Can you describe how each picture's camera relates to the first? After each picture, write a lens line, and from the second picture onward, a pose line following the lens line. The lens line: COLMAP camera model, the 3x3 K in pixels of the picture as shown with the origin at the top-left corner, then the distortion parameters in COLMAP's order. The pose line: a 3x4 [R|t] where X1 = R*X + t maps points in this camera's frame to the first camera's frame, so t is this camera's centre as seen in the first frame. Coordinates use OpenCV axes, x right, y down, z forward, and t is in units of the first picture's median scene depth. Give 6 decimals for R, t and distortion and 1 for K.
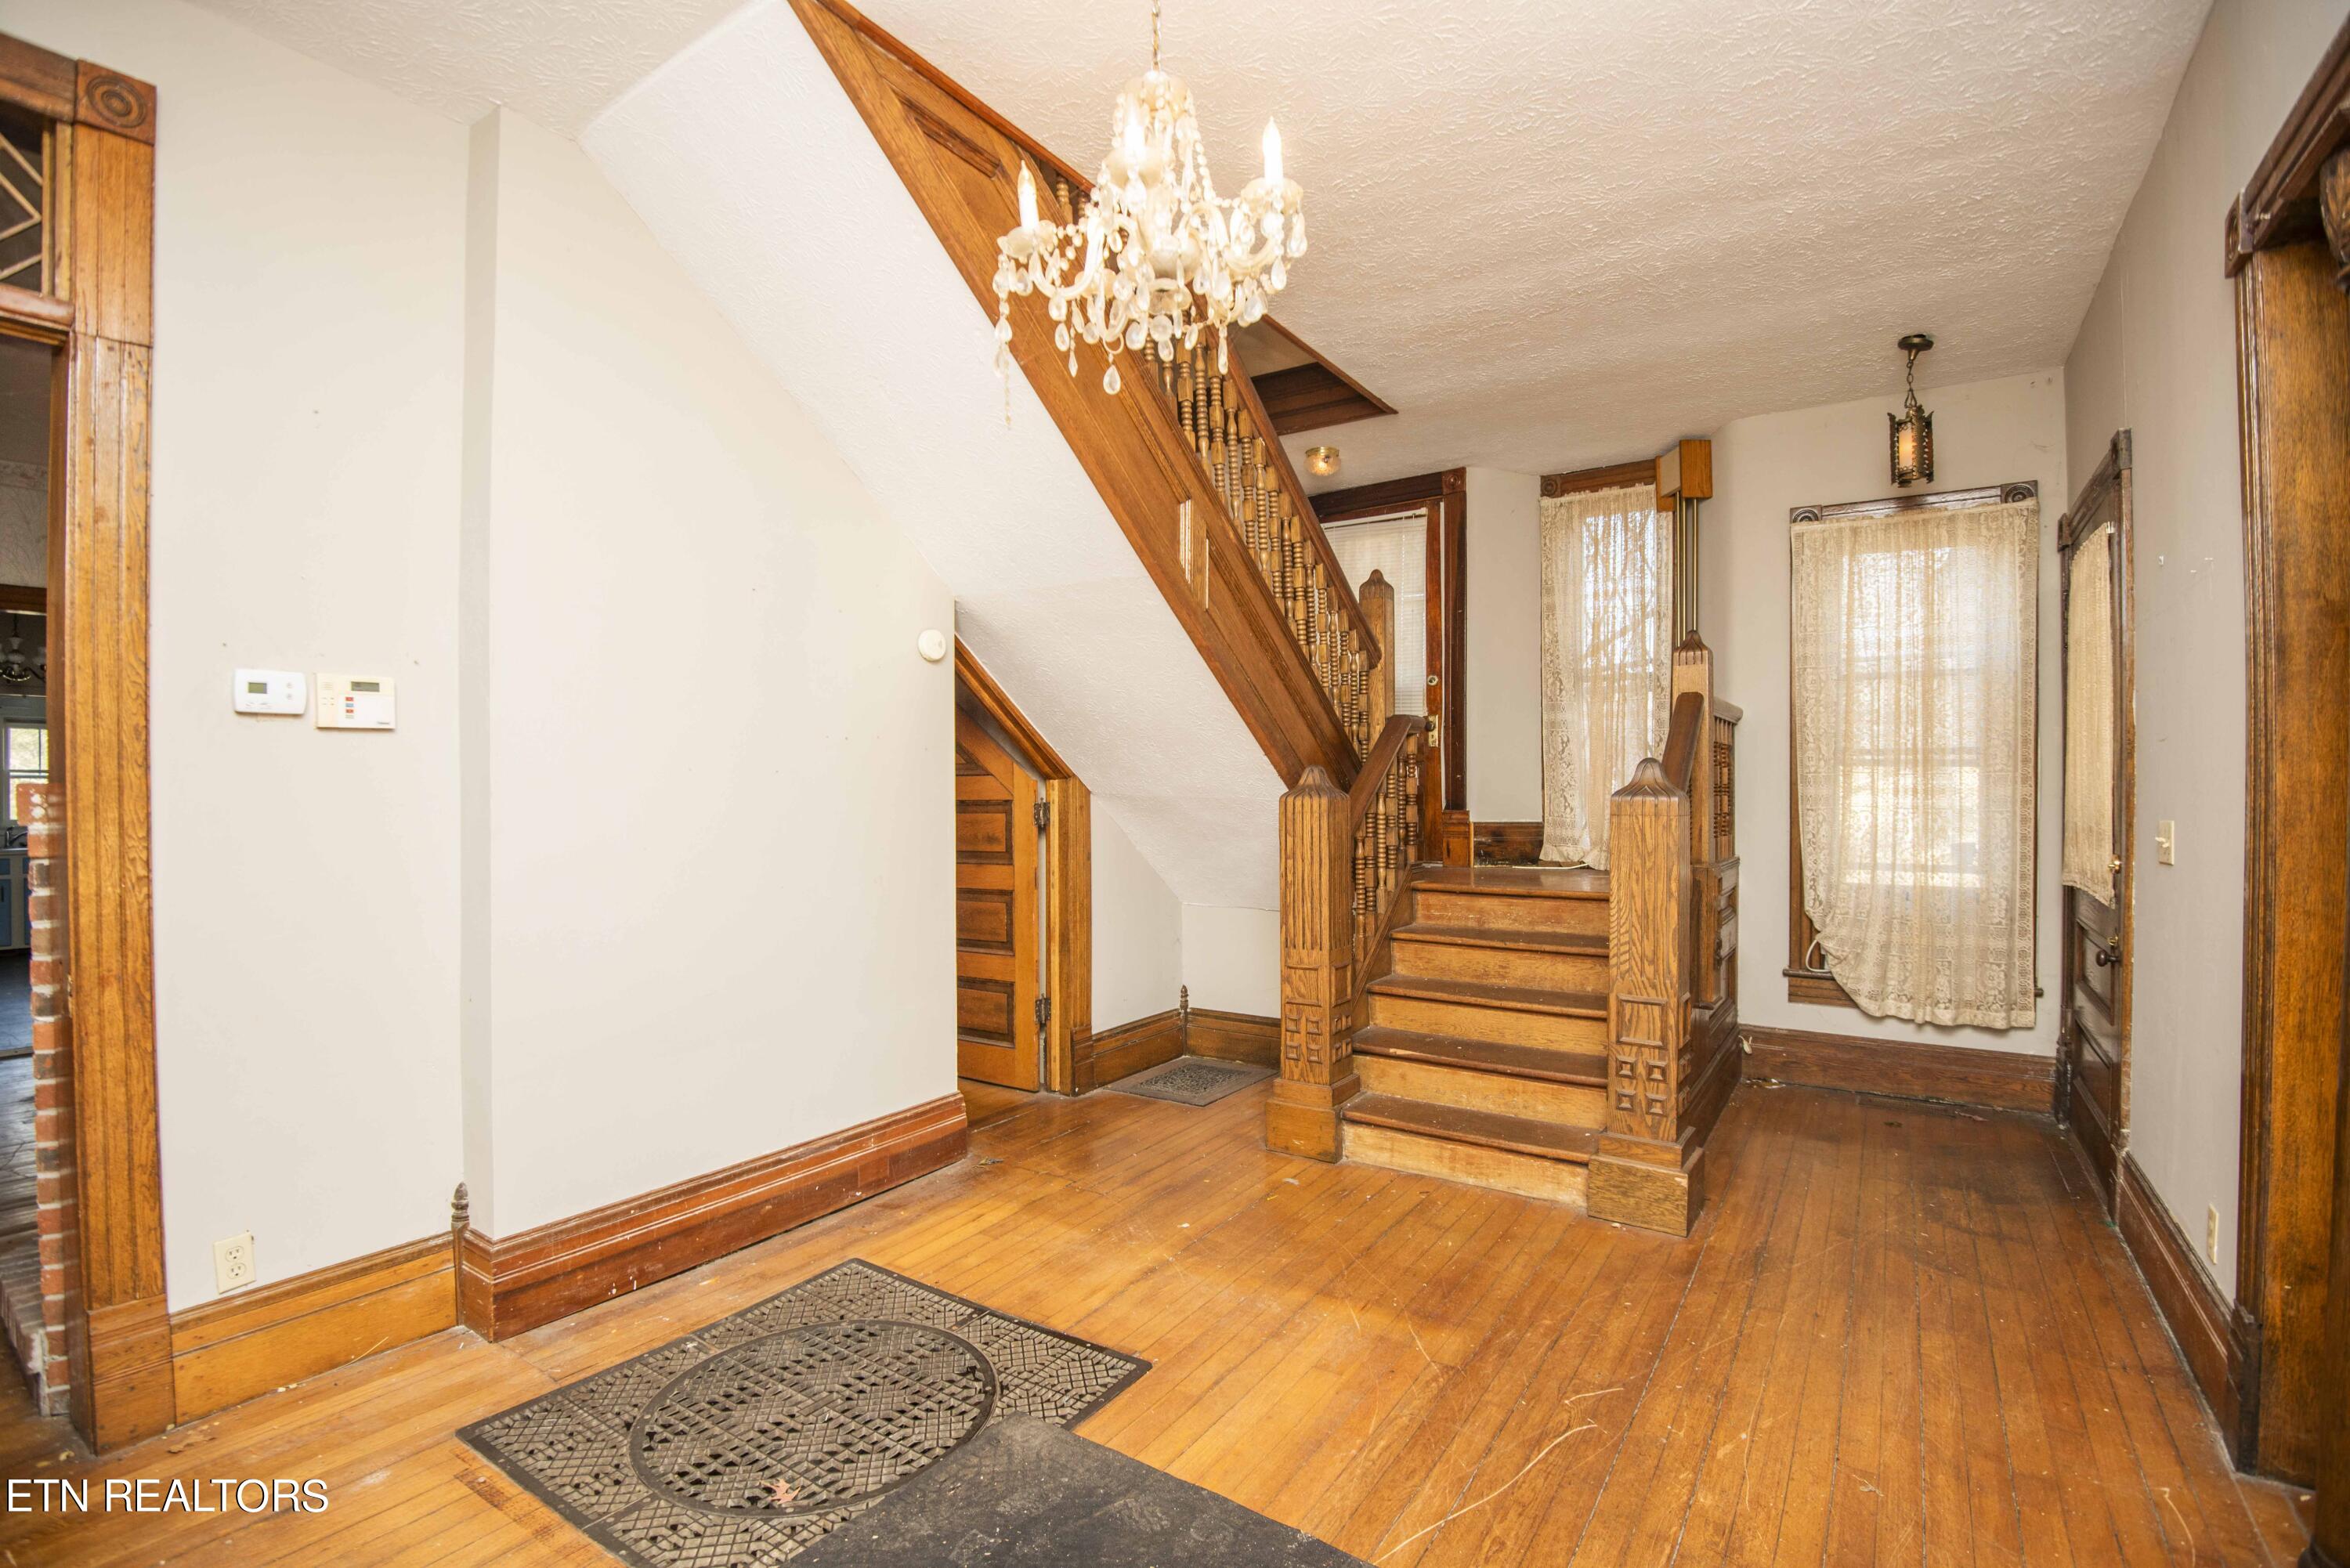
lens RADIAL K [[1076.7, 0, 1194.0], [0, 1076.7, 789.7], [0, 0, 1]] dist [-0.020934, -0.004416]
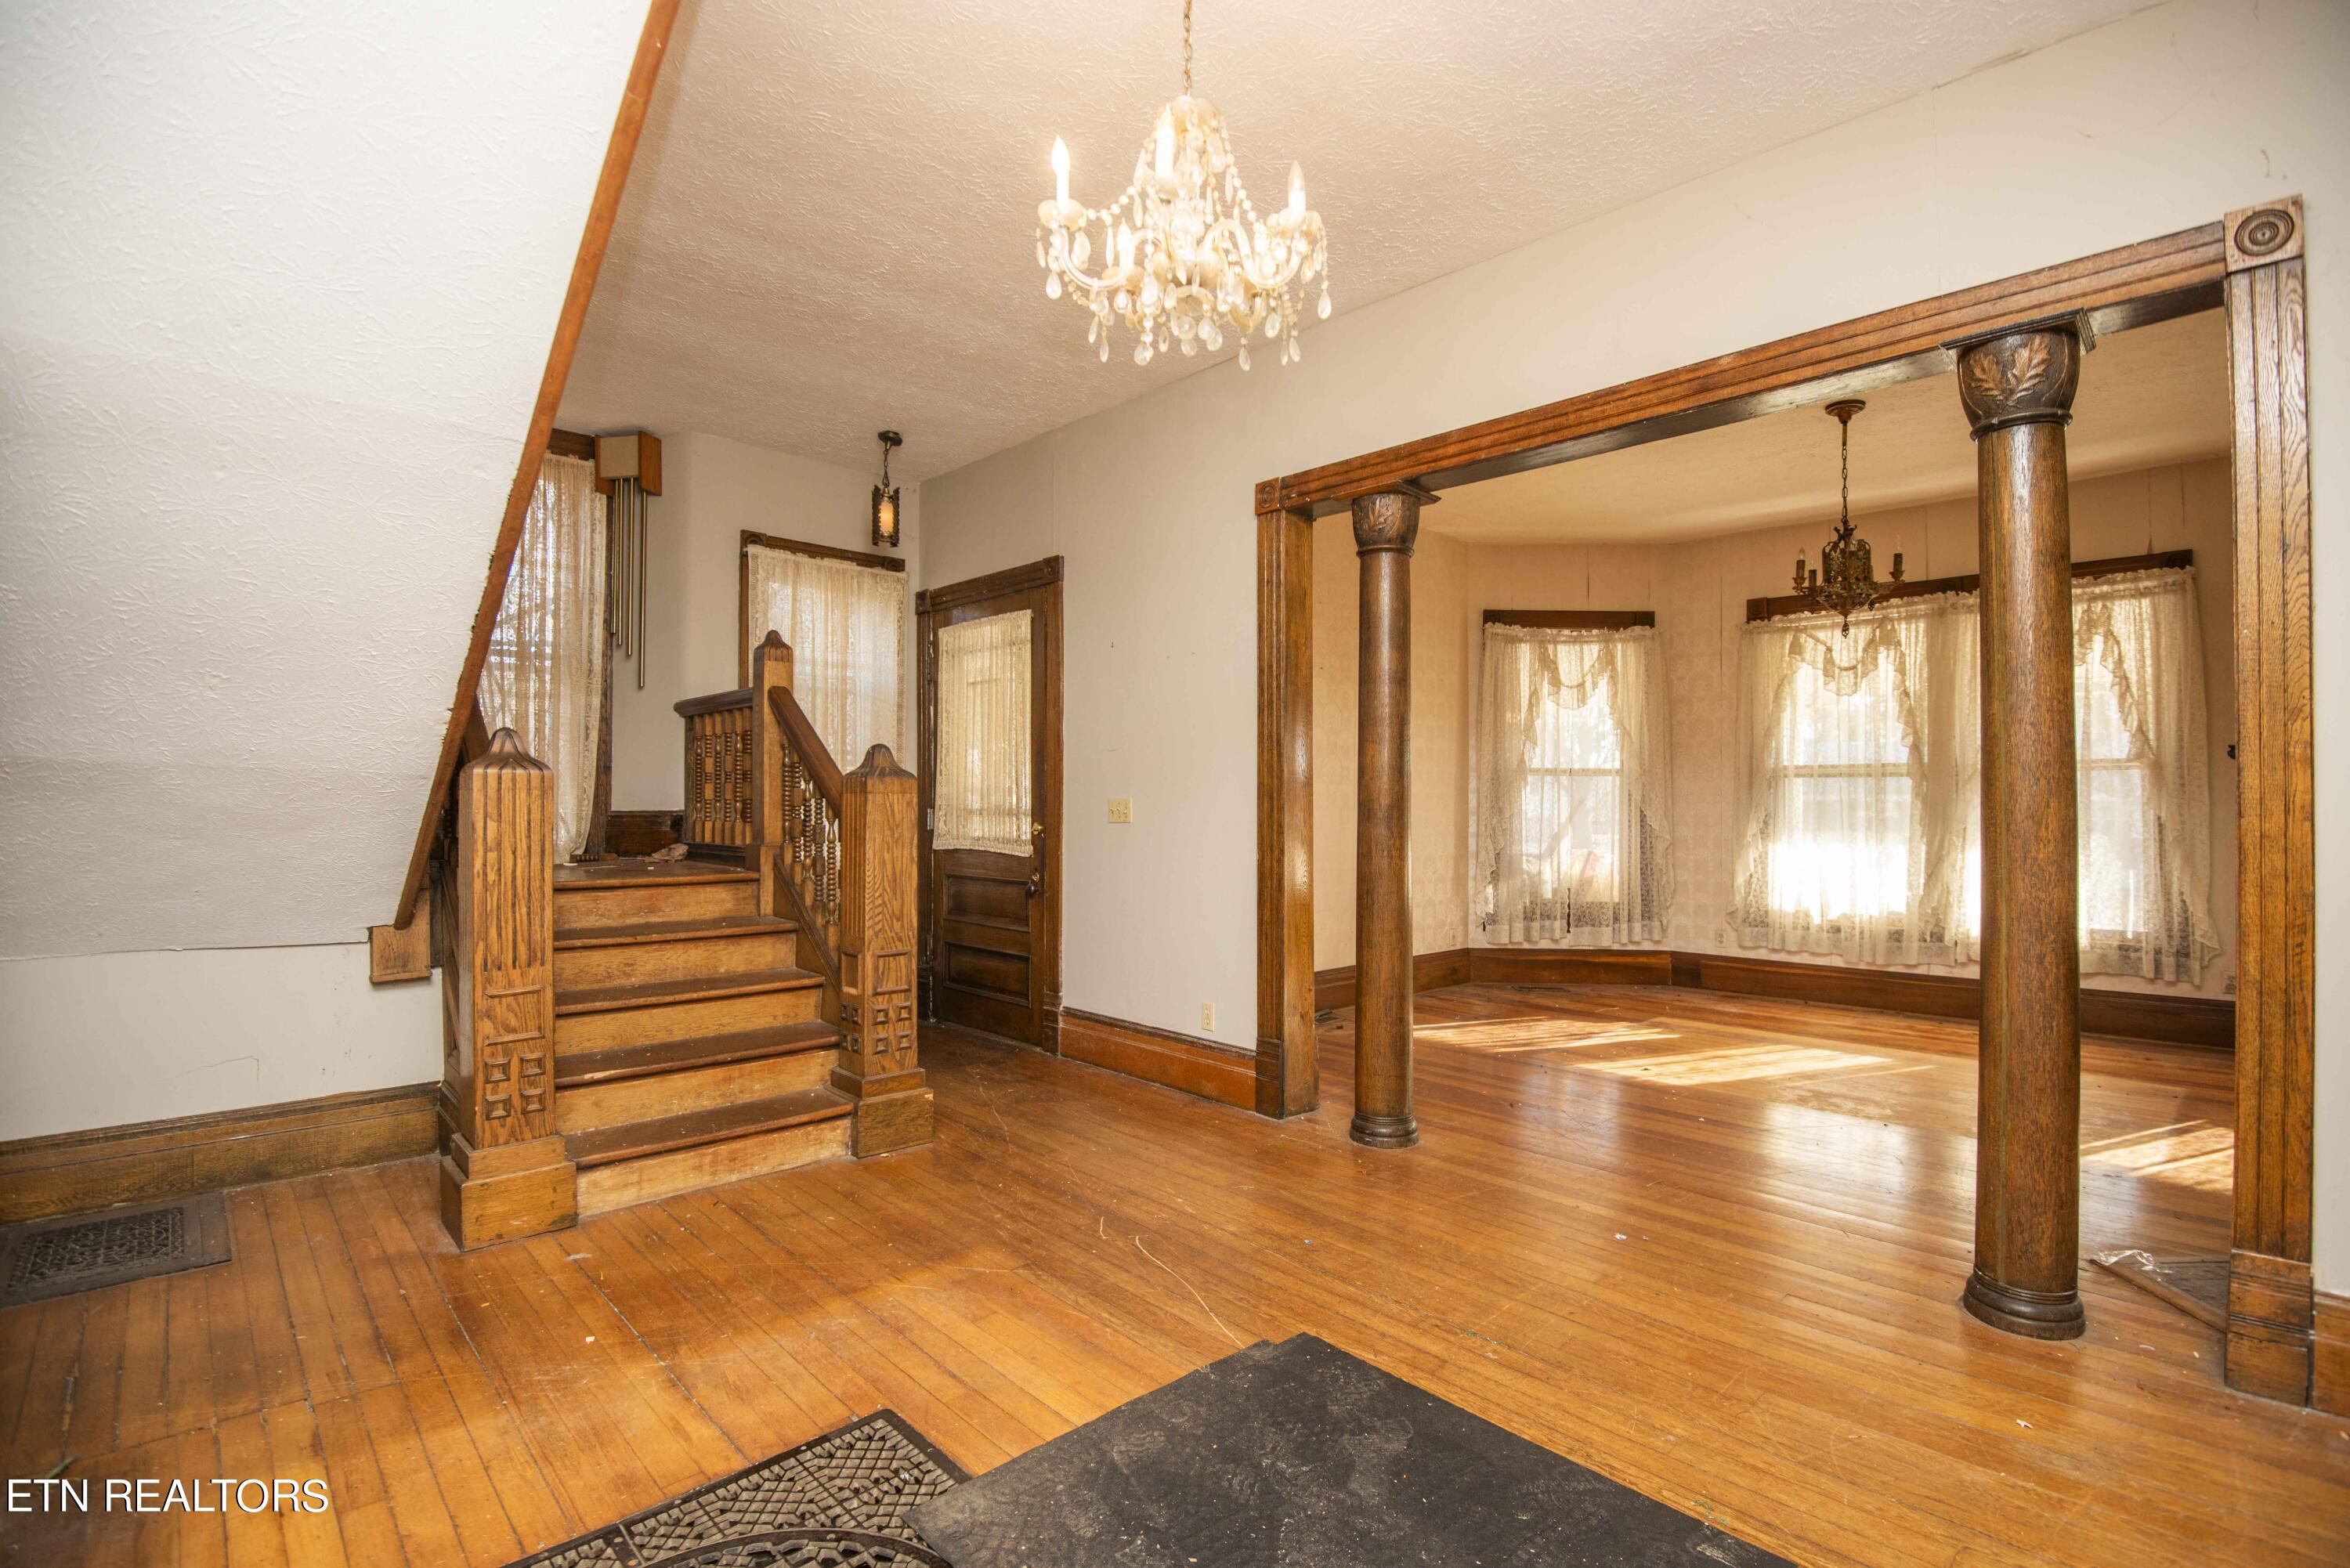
lens RADIAL K [[1076.7, 0, 1179.5], [0, 1076.7, 792.3], [0, 0, 1]] dist [-0.020934, -0.004416]
pose [[0.224364, 0.012859, 0.974420, -0.632484], [-0.001742, 0.999917, -0.012795, 0.038200], [-0.974504, 0.001173, 0.224368, 0.438594]]
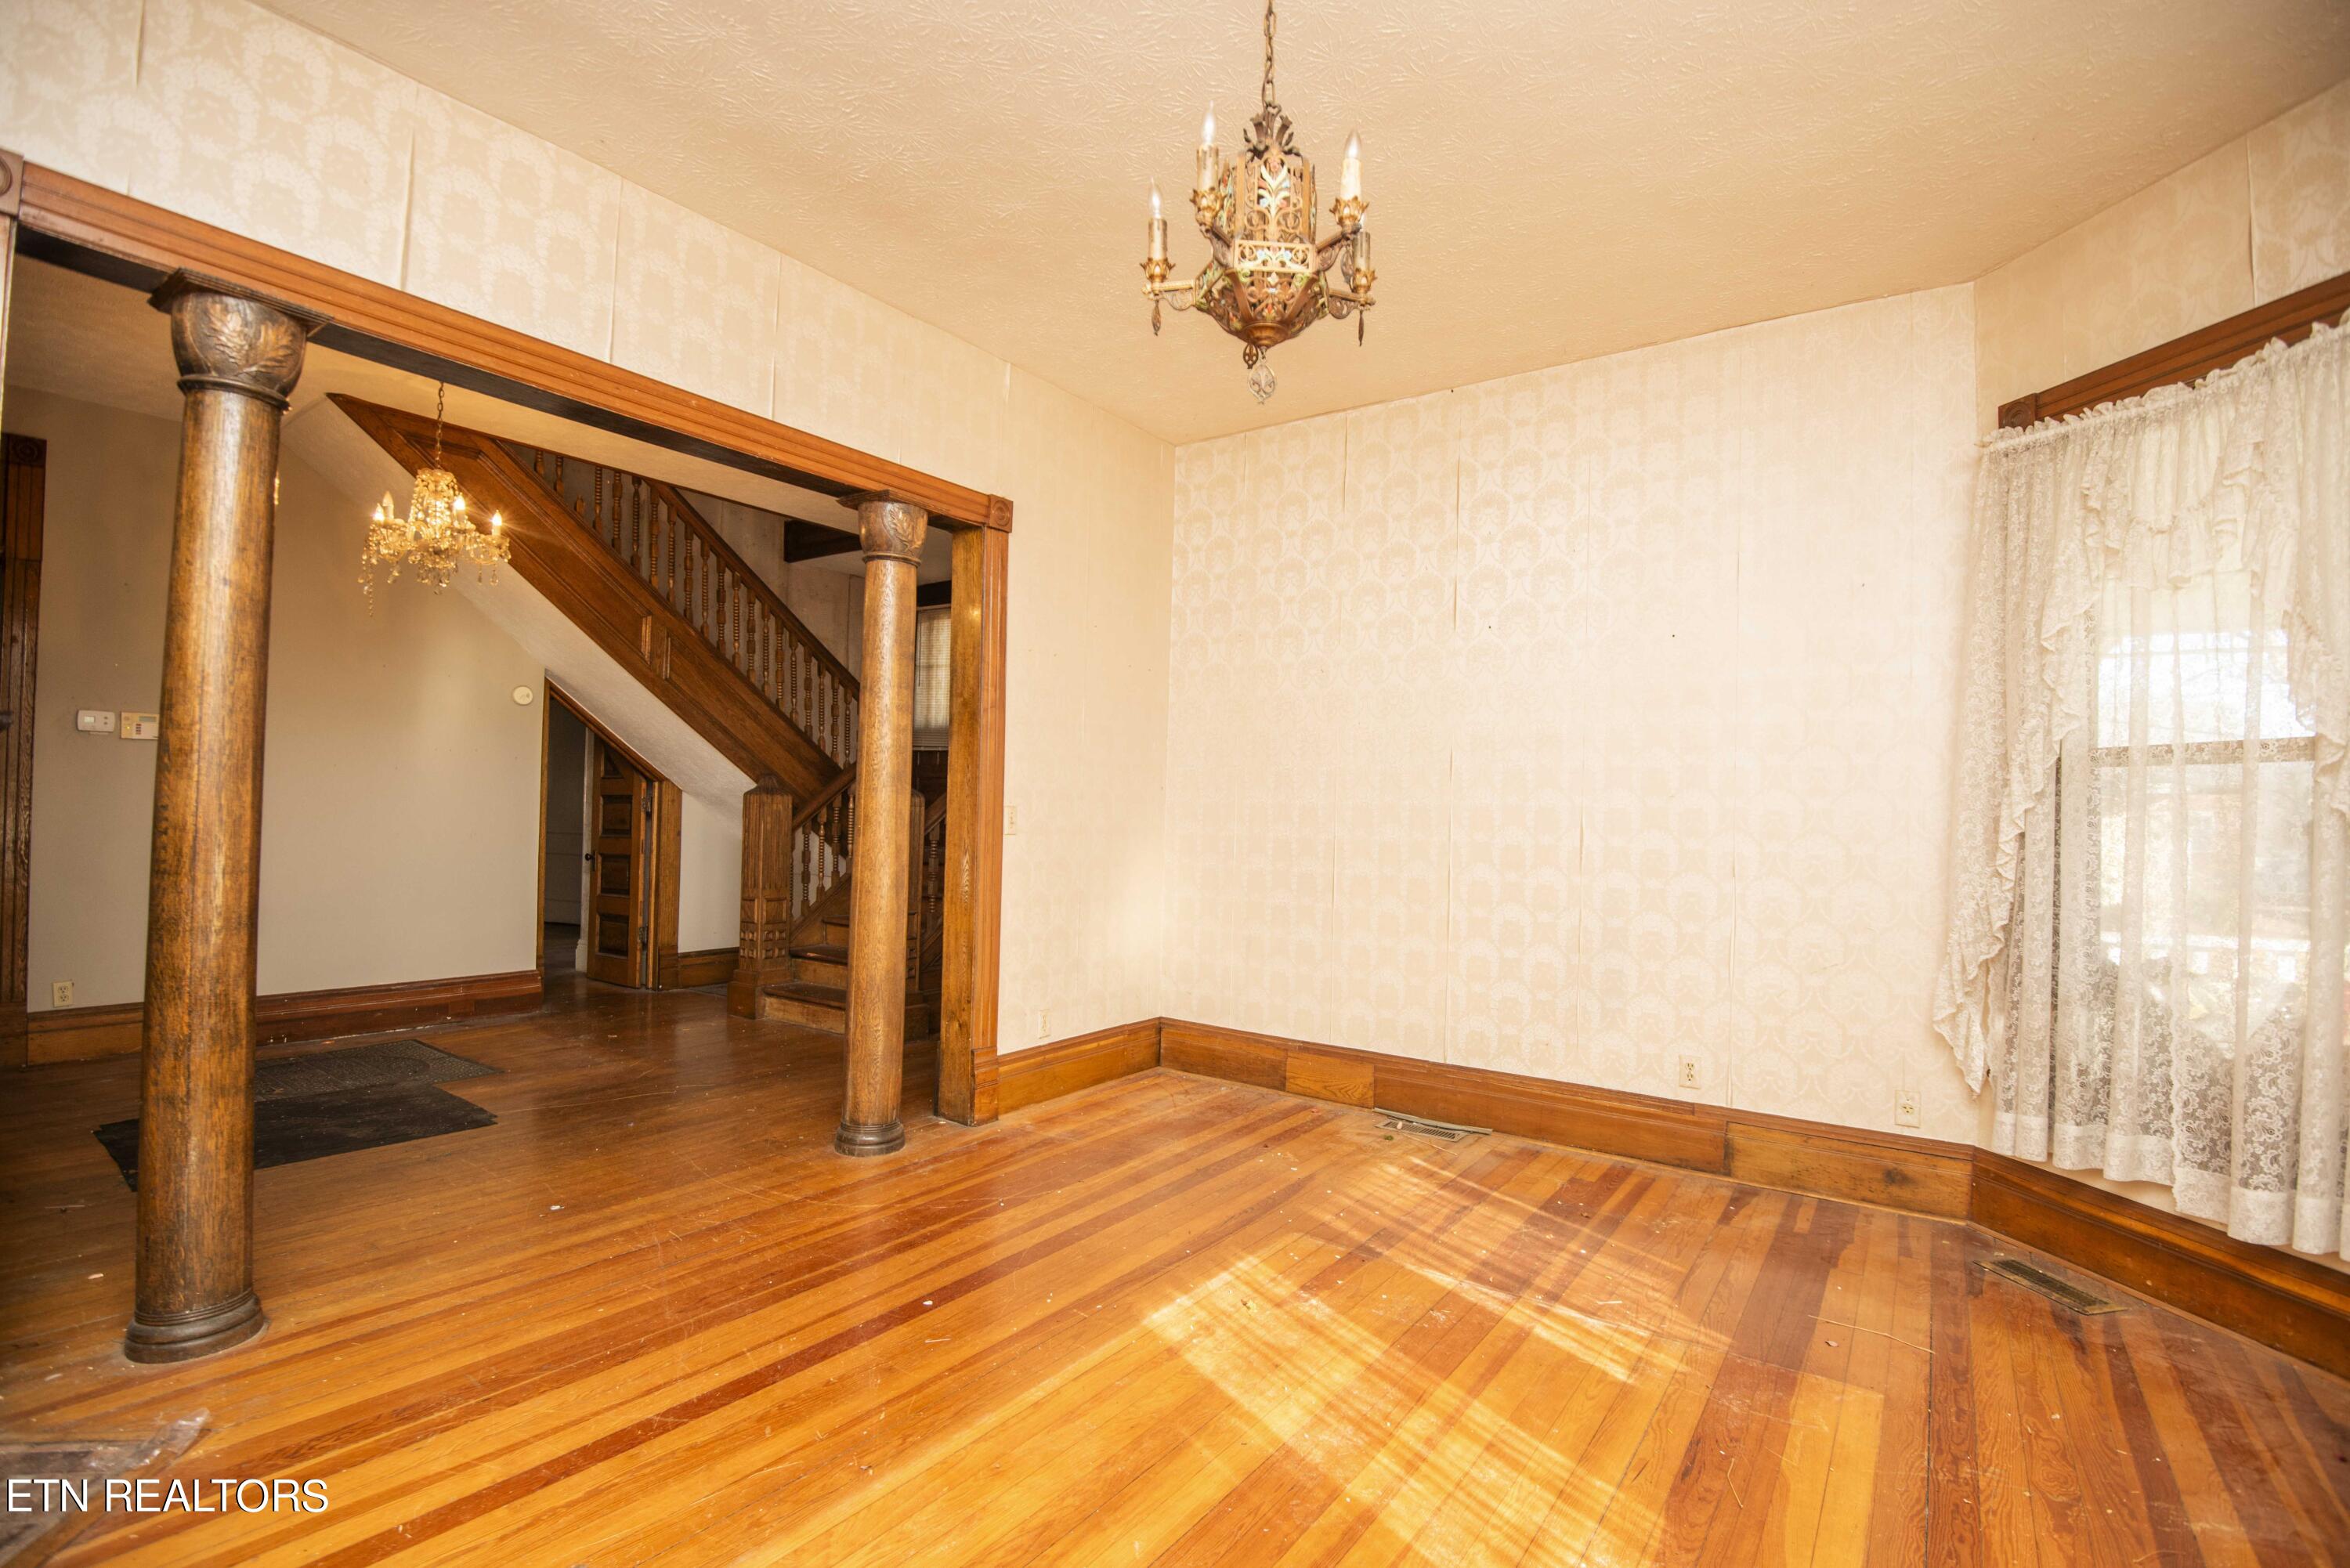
lens RADIAL K [[1076.7, 0, 1164.2], [0, 1076.7, 789.5], [0, 0, 1]] dist [-0.020934, -0.004416]
pose [[0.999240, 0.021500, -0.032512, 0.921479], [-0.022327, 0.999431, -0.025299, 0.033849], [0.031950, 0.026006, 0.999151, -0.701950]]
